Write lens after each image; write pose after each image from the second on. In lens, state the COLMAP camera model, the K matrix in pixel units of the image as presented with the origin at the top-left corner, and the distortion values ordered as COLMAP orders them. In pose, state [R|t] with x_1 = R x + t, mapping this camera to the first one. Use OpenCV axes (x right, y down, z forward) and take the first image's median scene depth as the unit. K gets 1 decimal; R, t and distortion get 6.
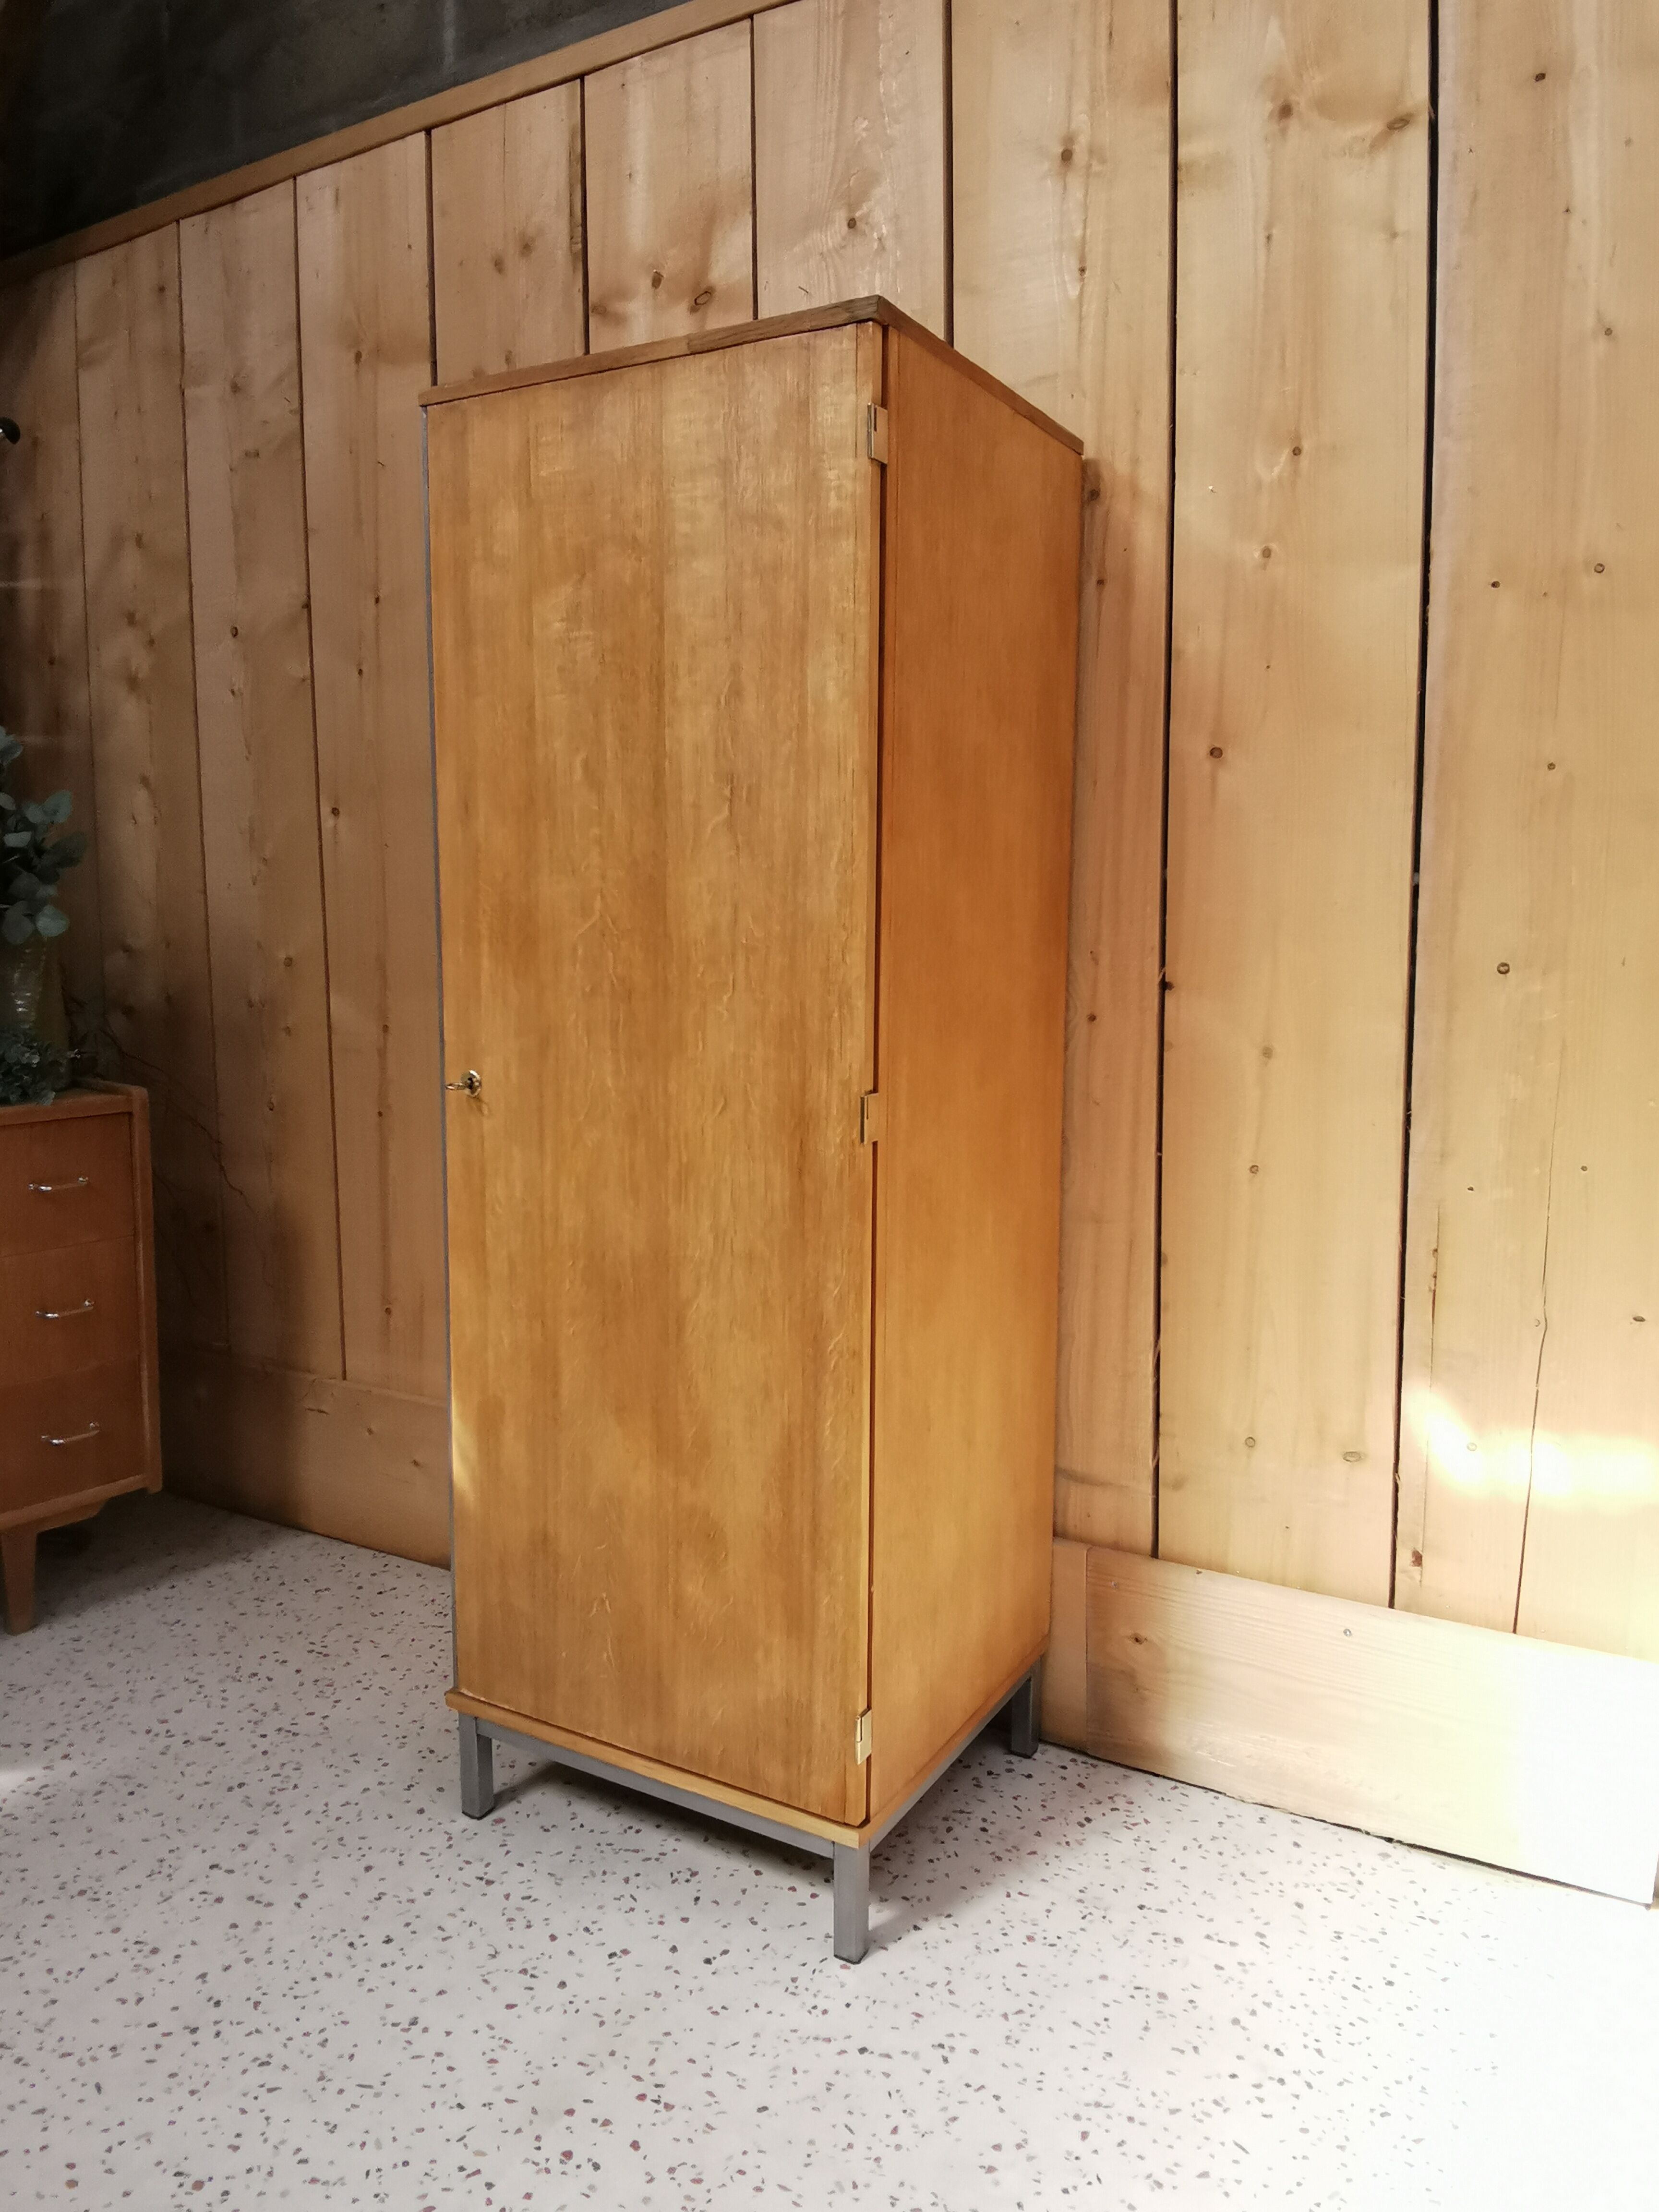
lens RADIAL K [[1595.8, 0, 804.2], [0, 1595.8, 1103.7], [0, 0, 1]] dist [0.033274, -0.087959]
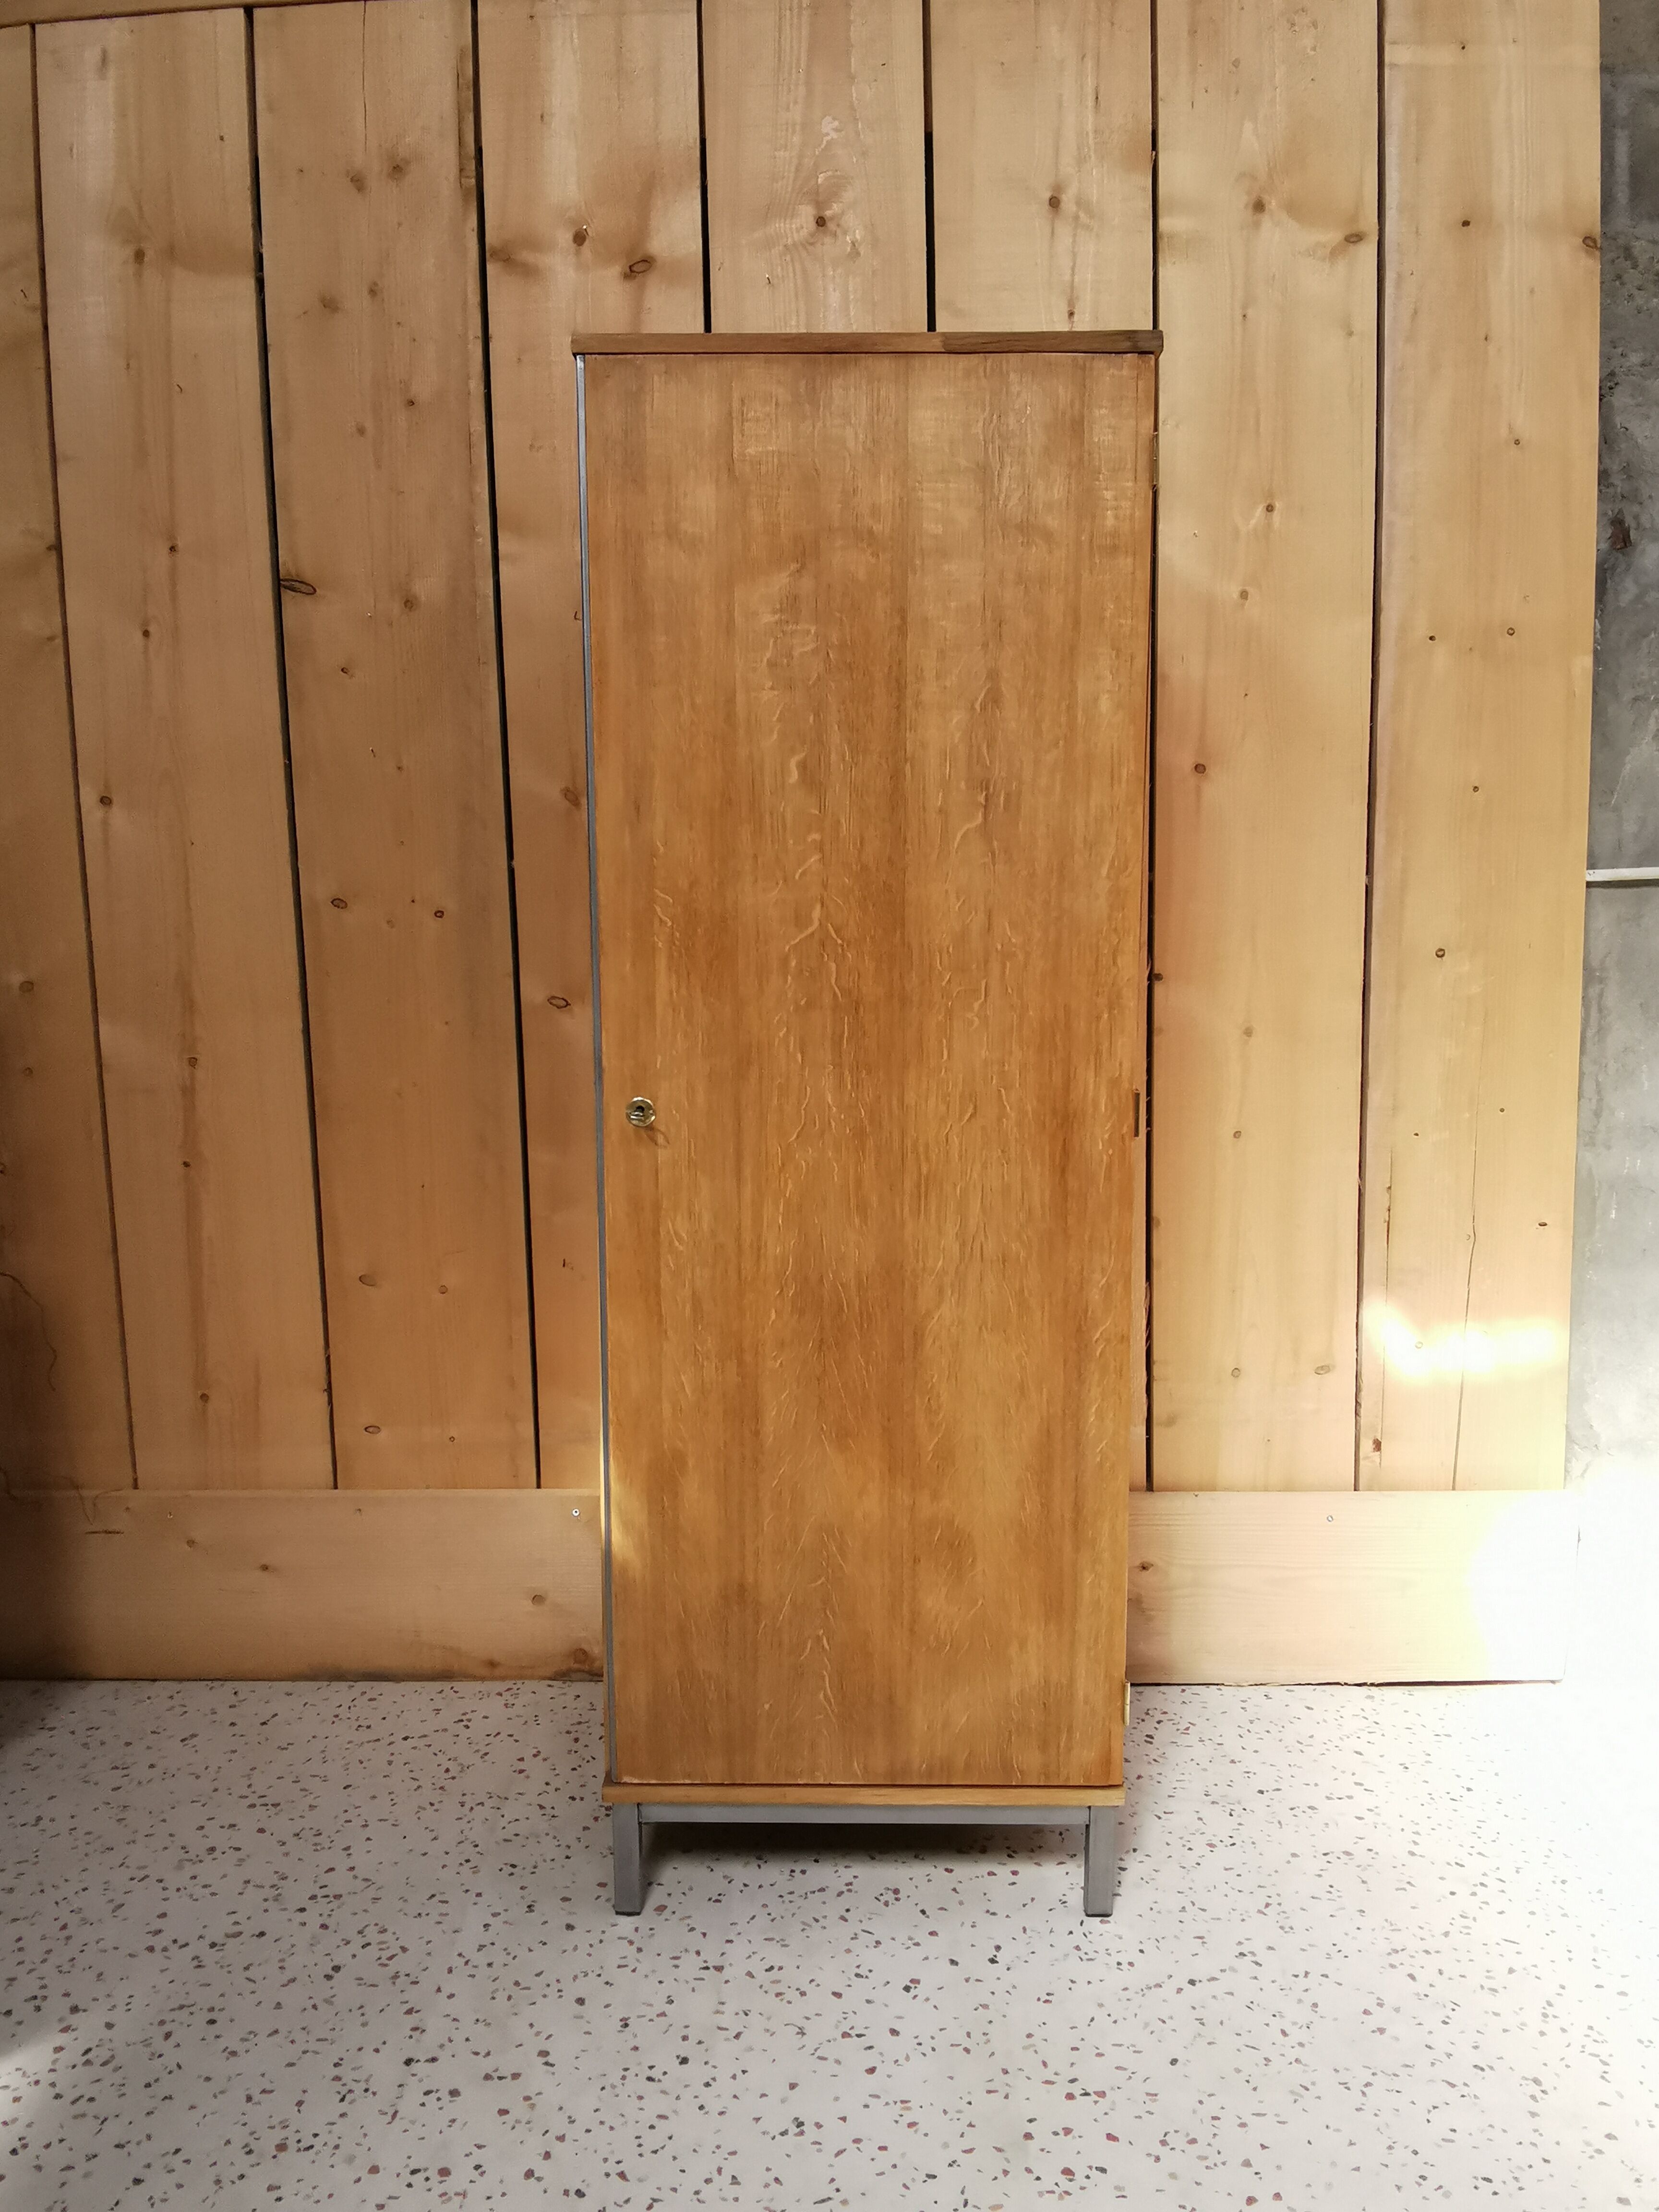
lens RADIAL K [[1595.8, 0, 819.3], [0, 1595.8, 1110.1], [0, 0, 1]] dist [0.033274, -0.087959]
pose [[0.869740, -0.076530, 0.487541, -0.559300], [0.071761, 0.997015, 0.028485, -0.031959], [-0.488266, 0.010212, 0.872635, 0.156428]]
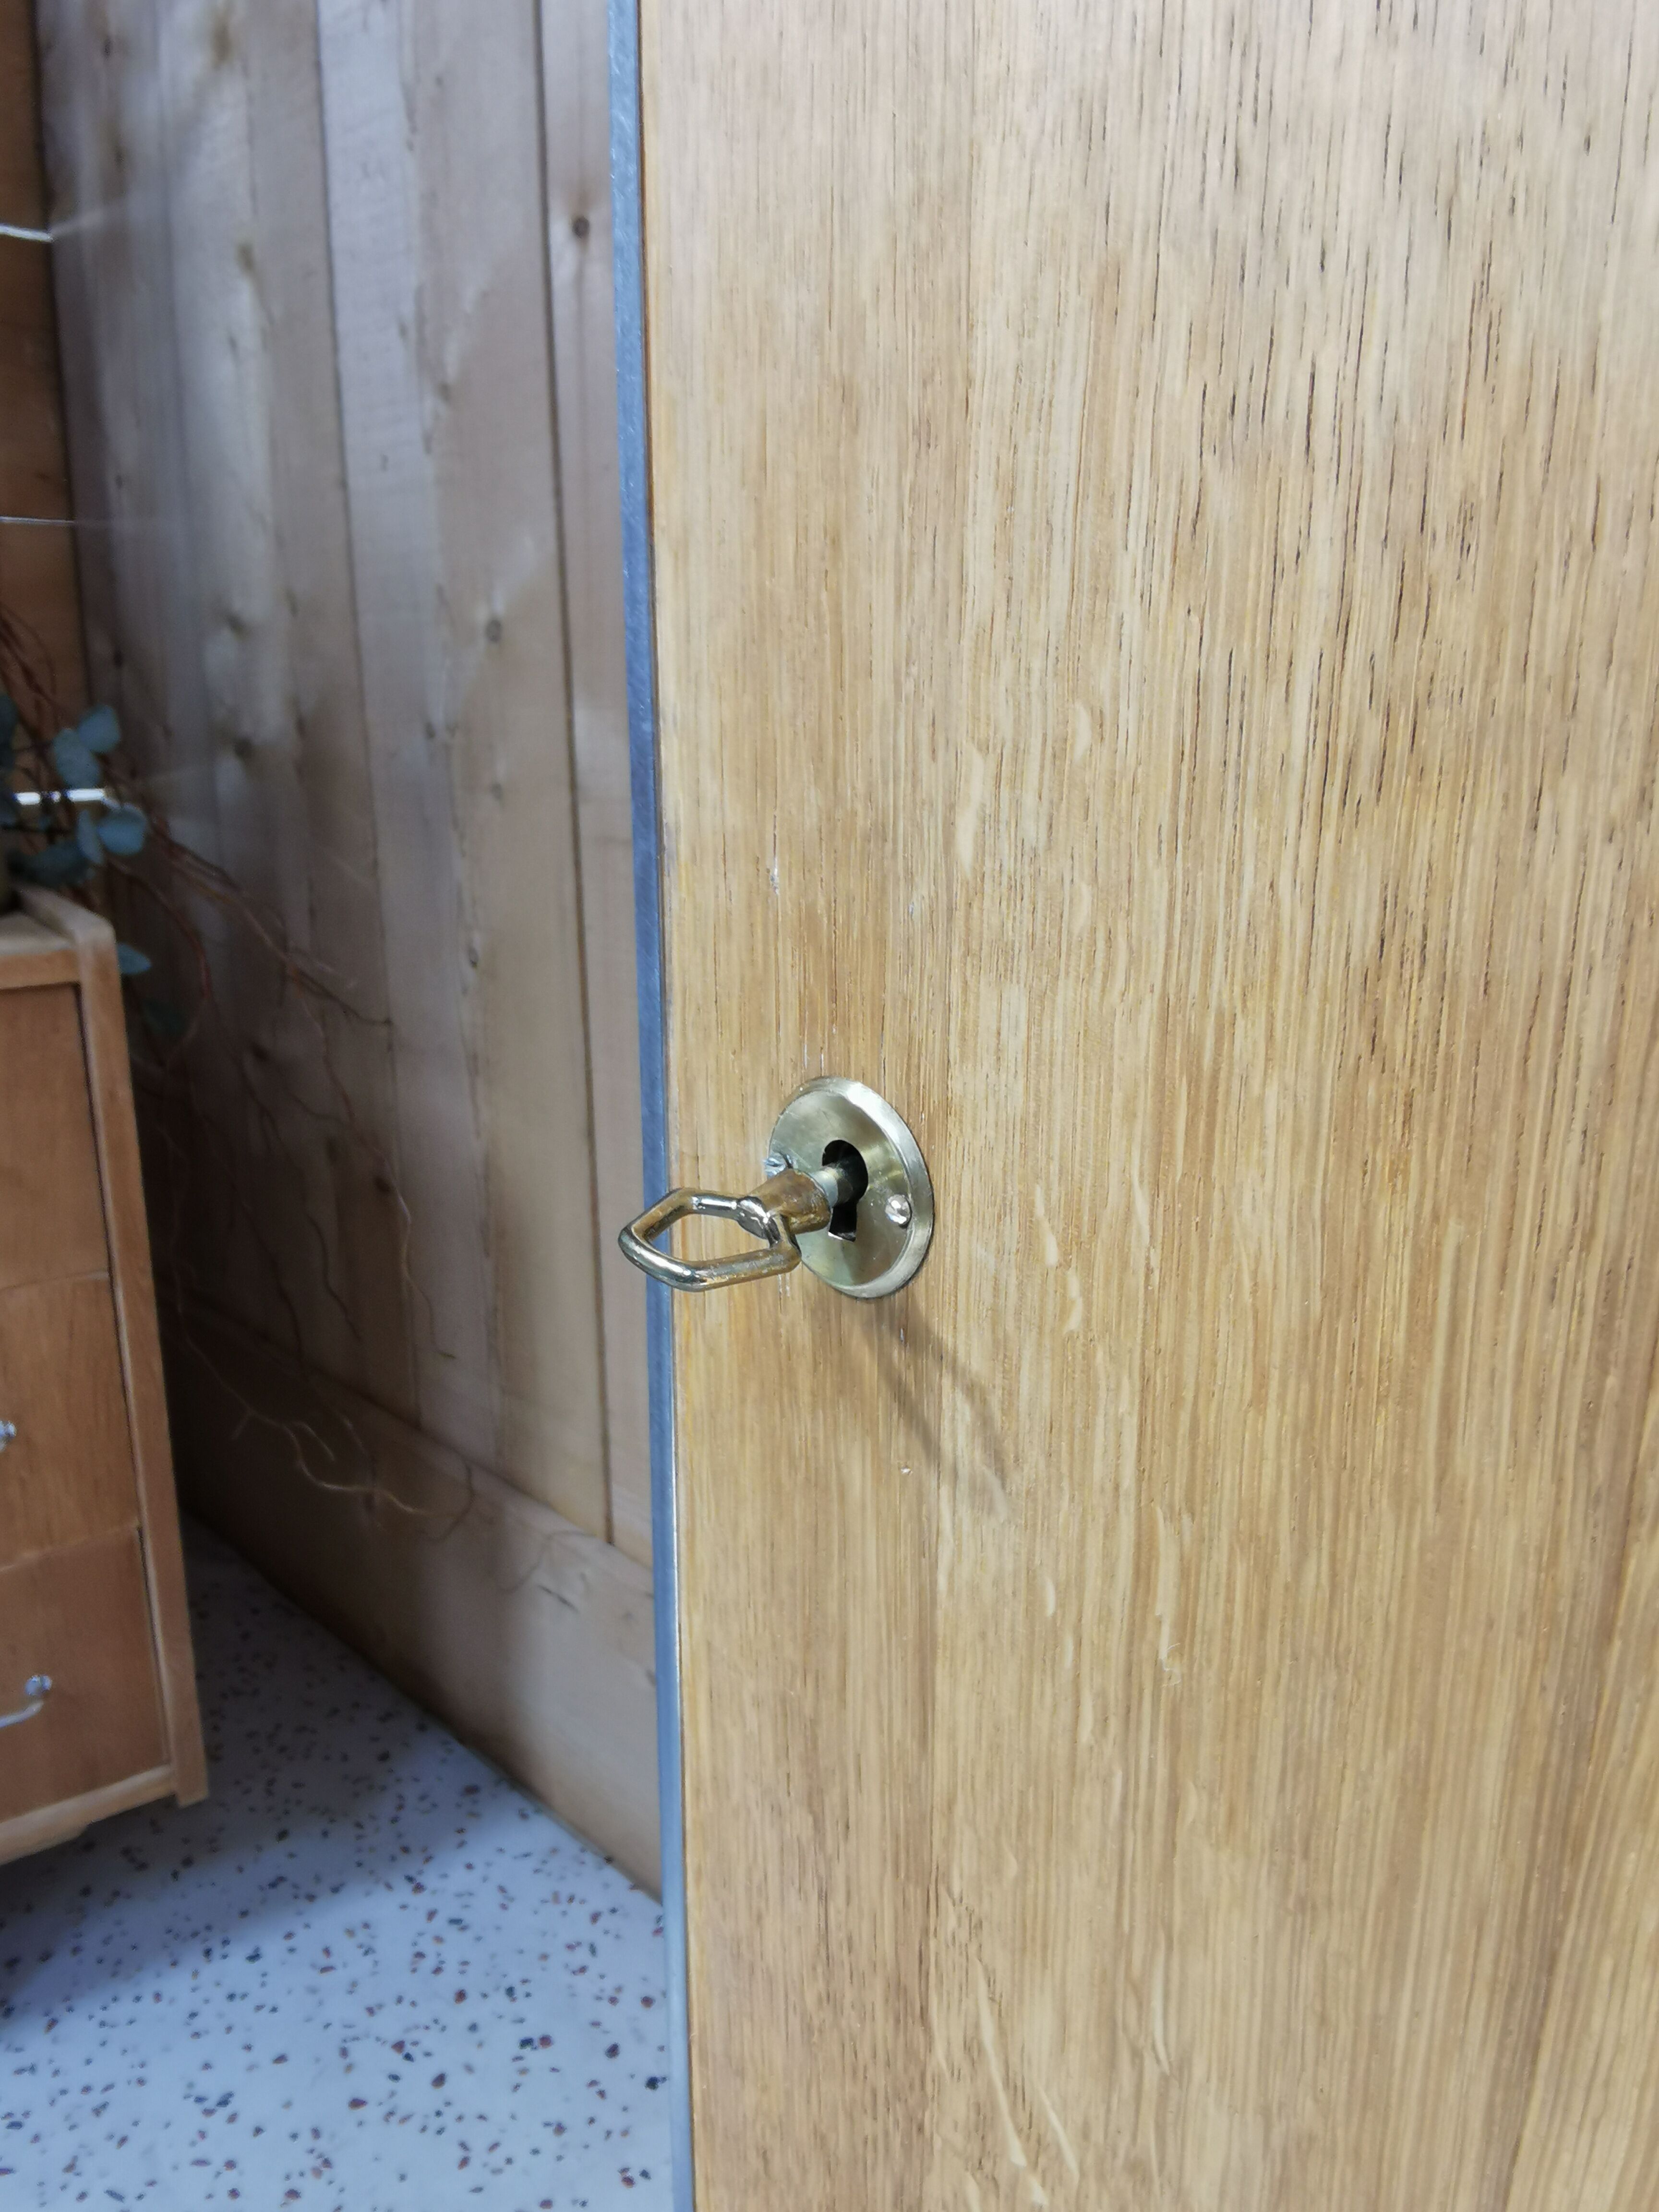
lens RADIAL K [[1595.8, 0, 834.2], [0, 1595.8, 1108.8], [0, 0, 1]] dist [0.033274, -0.087959]
pose [[0.969236, 0.062700, -0.238012, -0.180181], [-0.029543, 0.989653, 0.140404, -0.035468], [0.244353, -0.129053, 0.961060, 0.878830]]
